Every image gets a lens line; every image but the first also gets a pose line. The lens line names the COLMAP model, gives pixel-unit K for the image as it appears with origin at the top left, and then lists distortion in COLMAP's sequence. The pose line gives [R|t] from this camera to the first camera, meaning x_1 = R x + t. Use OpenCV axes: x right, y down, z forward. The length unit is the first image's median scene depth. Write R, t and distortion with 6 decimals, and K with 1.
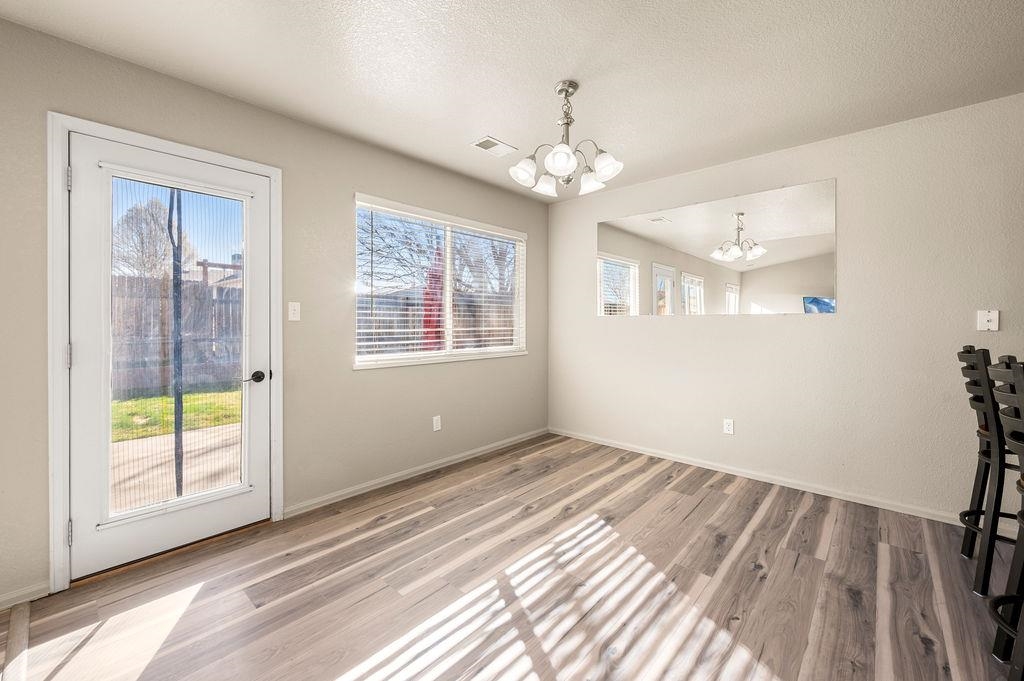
lens RADIAL K [[409.3, 0, 515.8], [0, 409.3, 323.8], [0, 0, 1]] dist [-0.000036, -0.000295]
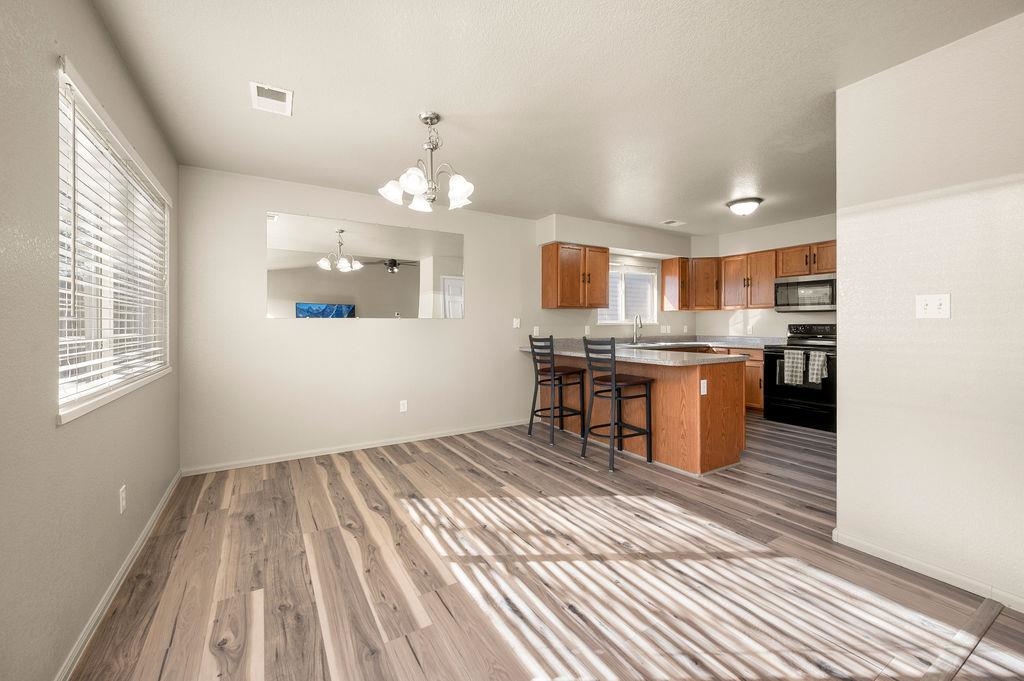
lens RADIAL K [[409.3, 0, 511.4], [0, 409.3, 326.9], [0, 0, 1]] dist [-0.000036, -0.000295]
pose [[0.284980, -0.006917, 0.958508, -0.868852], [0.006960, 0.999963, 0.005147, -0.000538], [-0.958508, 0.005204, 0.285018, 0.449988]]
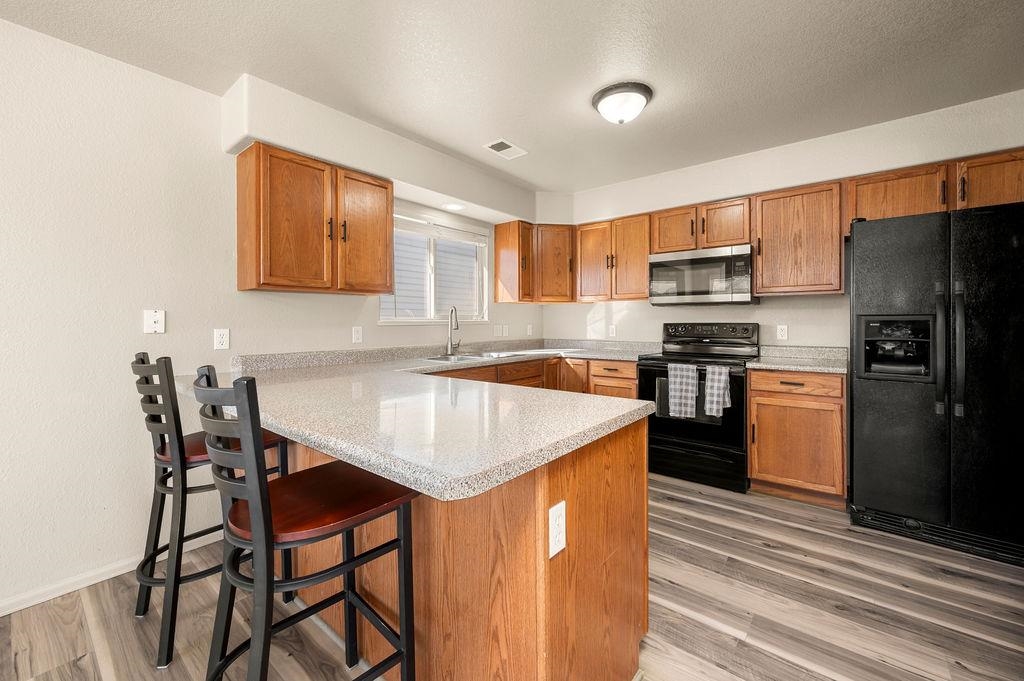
lens RADIAL K [[409.3, 0, 506.7], [0, 409.3, 323.6], [0, 0, 1]] dist [-0.000036, -0.000295]
pose [[-0.039855, -0.003593, 0.999199, 0.249838], [0.007136, 0.999967, 0.003881, -0.001829], [-0.999180, 0.007285, -0.039828, 0.285808]]
